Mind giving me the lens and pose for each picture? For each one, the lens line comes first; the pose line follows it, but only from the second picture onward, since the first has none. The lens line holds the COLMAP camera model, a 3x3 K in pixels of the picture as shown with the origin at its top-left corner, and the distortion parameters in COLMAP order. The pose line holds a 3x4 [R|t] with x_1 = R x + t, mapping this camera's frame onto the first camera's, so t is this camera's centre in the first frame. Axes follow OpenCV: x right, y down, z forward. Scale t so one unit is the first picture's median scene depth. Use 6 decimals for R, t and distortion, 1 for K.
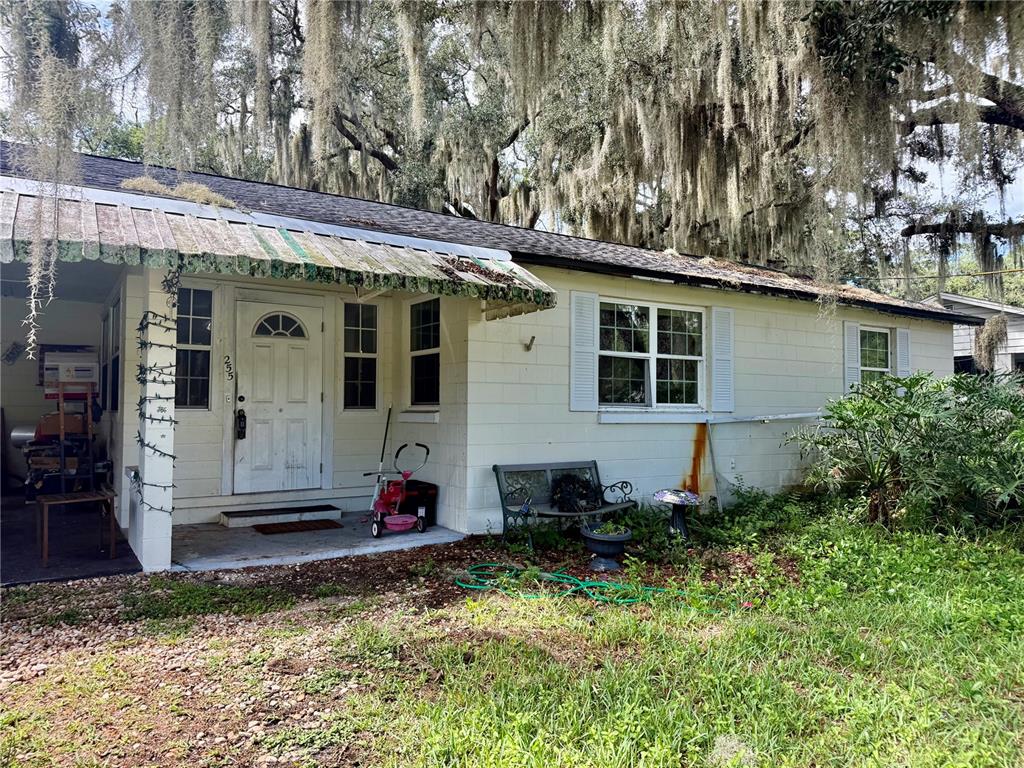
lens RADIAL K [[720.0, 0, 516.9], [0, 720.0, 380.1], [0, 0, 1]] dist [0.011392, 0.000331]
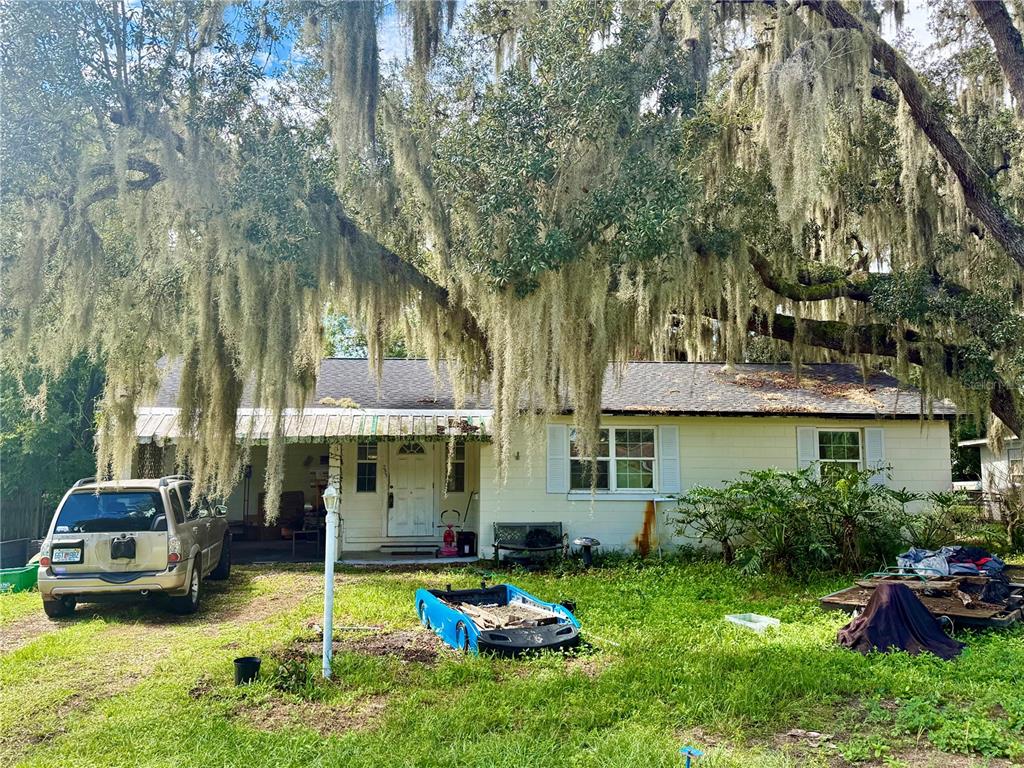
lens RADIAL K [[902.3, 0, 511.1], [0, 902.3, 383.1], [0, 0, 1]] dist [0.109663, -0.002361]
pose [[0.888662, -0.056183, -0.455108, 0.943298], [0.021821, 0.996523, -0.080412, -0.046010], [0.458043, 0.061528, 0.886798, -0.945976]]
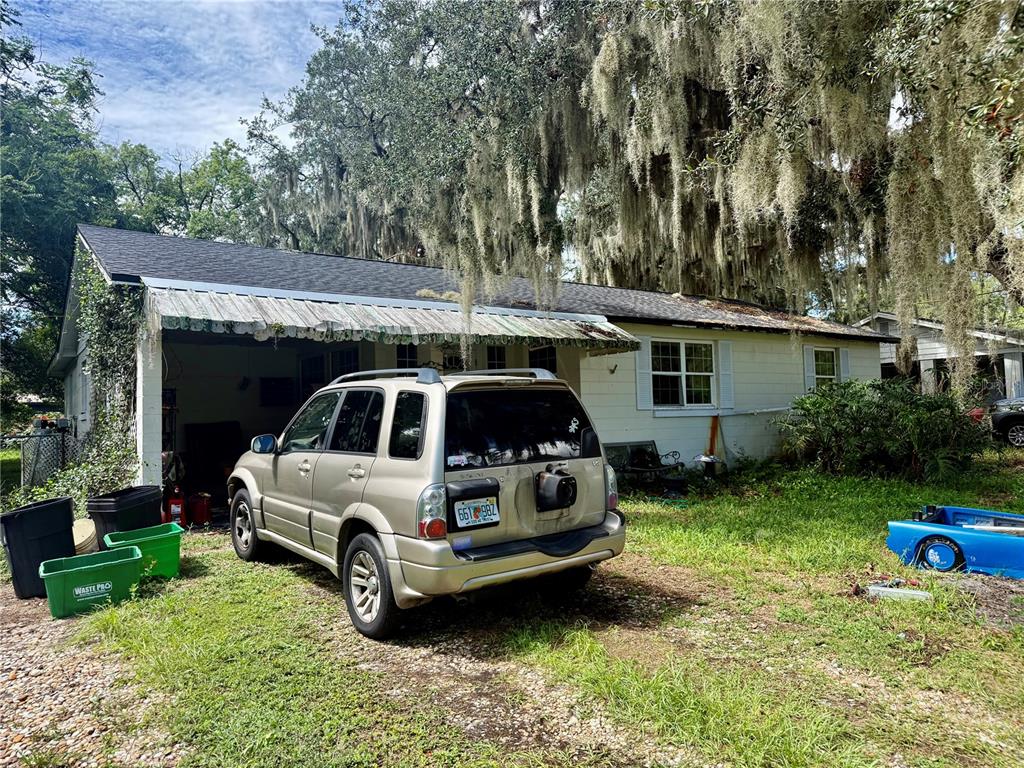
lens RADIAL K [[720.0, 0, 503.7], [0, 720.0, 386.8], [0, 0, 1]] dist [0.011392, 0.000331]
pose [[0.999127, -0.032022, 0.026814, -0.250265], [0.032198, 0.999462, -0.006180, -0.008352], [-0.026602, 0.007038, 0.999621, -0.569572]]
